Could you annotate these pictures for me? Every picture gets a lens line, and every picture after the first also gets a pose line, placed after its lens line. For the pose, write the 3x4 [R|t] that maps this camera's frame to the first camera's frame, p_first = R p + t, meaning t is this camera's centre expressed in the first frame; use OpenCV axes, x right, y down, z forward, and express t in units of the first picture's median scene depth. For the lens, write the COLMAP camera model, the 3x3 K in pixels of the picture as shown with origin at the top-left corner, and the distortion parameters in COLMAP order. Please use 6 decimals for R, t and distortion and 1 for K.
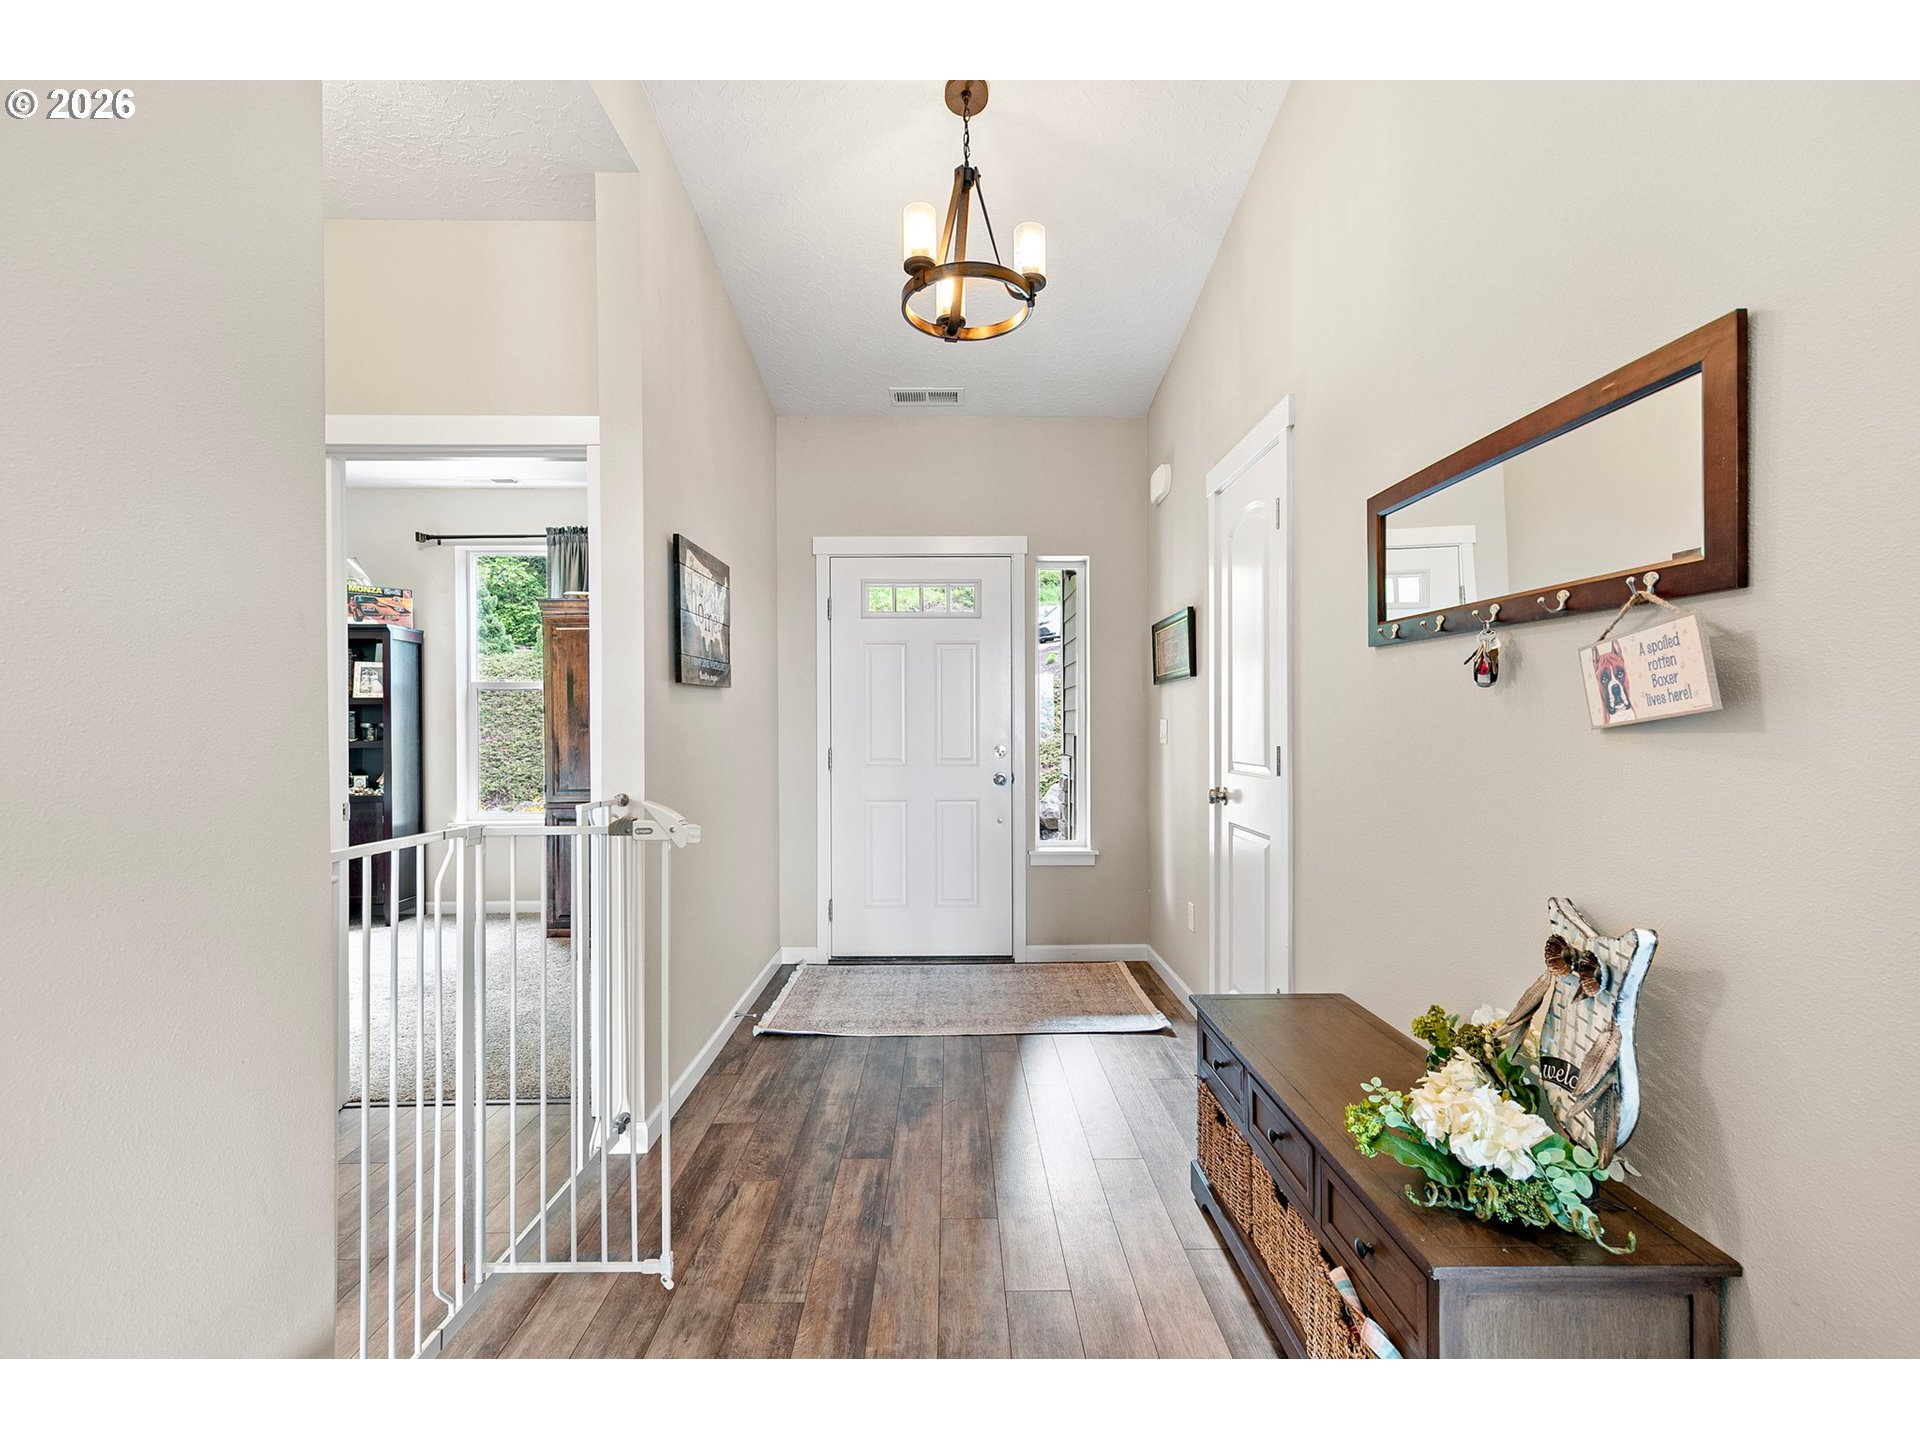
lens RADIAL K [[811.1, 0, 966.6], [0, 811.1, 717.0], [0, 0, 1]] dist [0.001910, 0.000092]
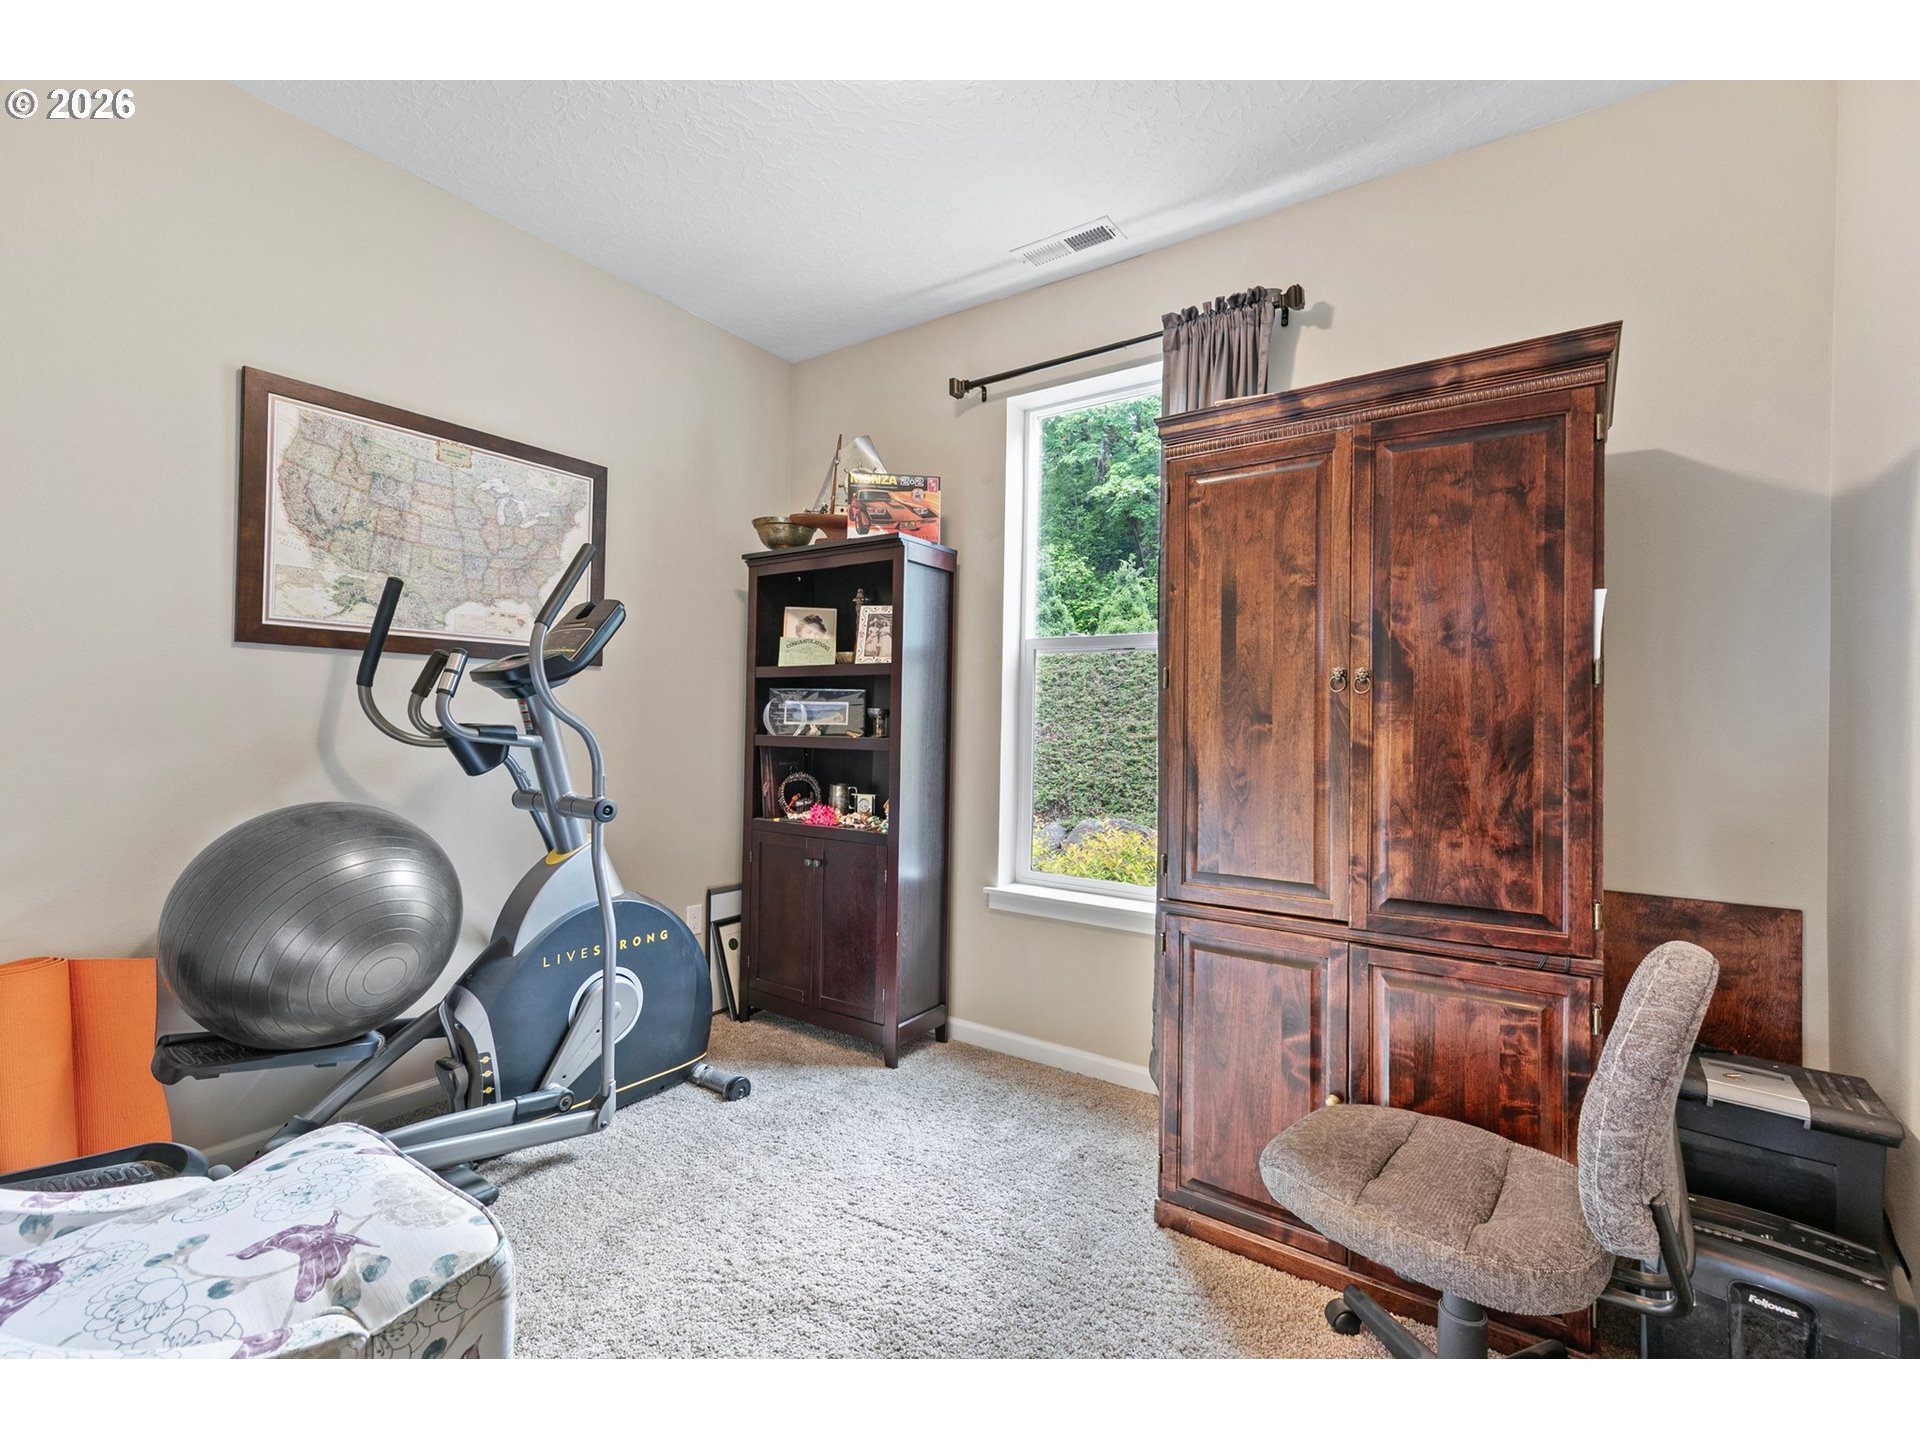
lens RADIAL K [[881.1, 0, 966.1], [0, 881.1, 720.6], [0, 0, 1]] dist [0.004898, 0.000234]
pose [[0.810271, 0.025305, -0.585509, -0.301662], [-0.023486, 0.999667, 0.010702, 0.008476], [0.585585, 0.005080, 0.810595, 0.510339]]
